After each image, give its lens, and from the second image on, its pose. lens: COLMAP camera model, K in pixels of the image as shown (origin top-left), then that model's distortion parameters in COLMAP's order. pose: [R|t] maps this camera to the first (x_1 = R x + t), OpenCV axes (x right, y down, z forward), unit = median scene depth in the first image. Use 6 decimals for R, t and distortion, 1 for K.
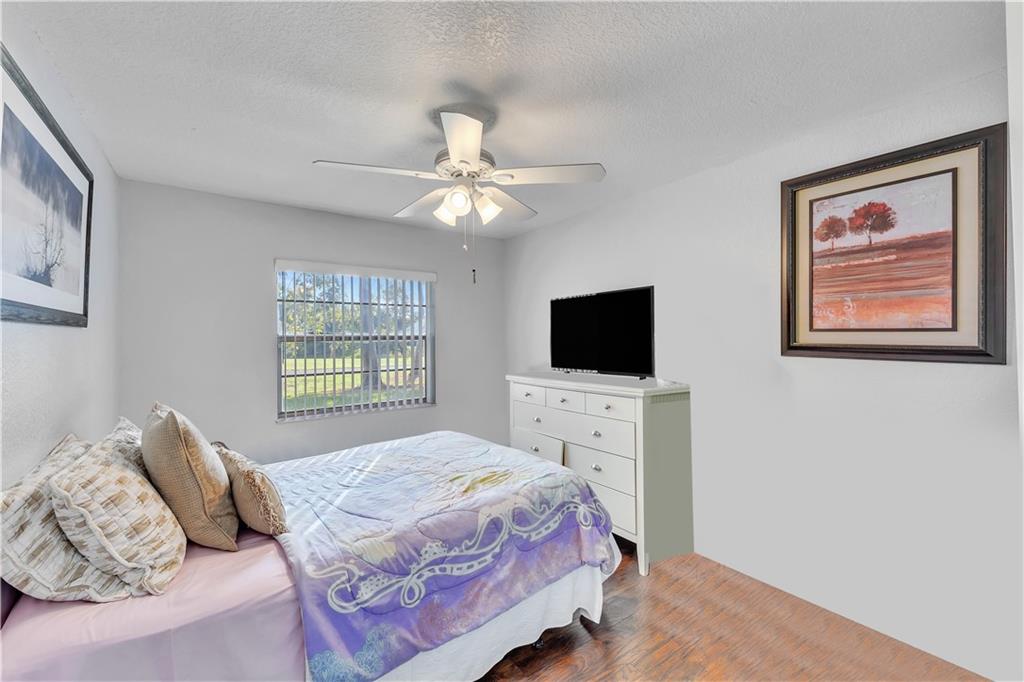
lens RADIAL K [[403.9, 0, 511.2], [0, 403.9, 333.8], [0, 0, 1]] dist [-0.002983, -0.002105]
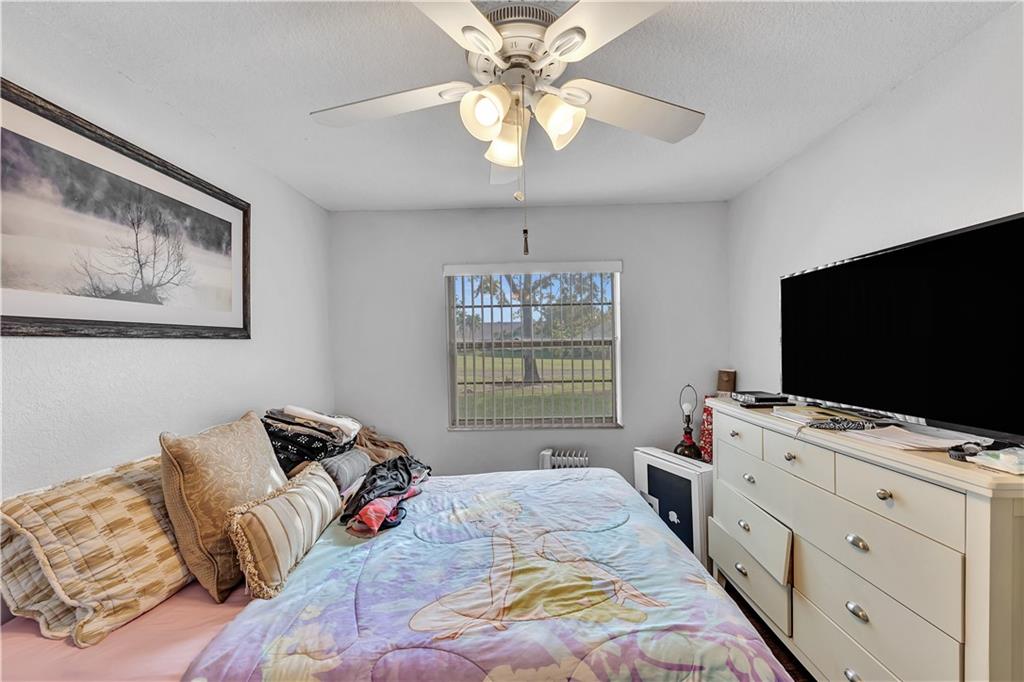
lens RADIAL K [[395.3, 0, 517.3], [0, 395.3, 348.5], [0, 0, 1]] dist [-0.001572, -0.000780]
pose [[0.801855, 0.002097, -0.597515, 0.237682], [0.015419, 0.999588, 0.024200, -0.004065], [0.597320, -0.028618, 0.801492, 0.546892]]
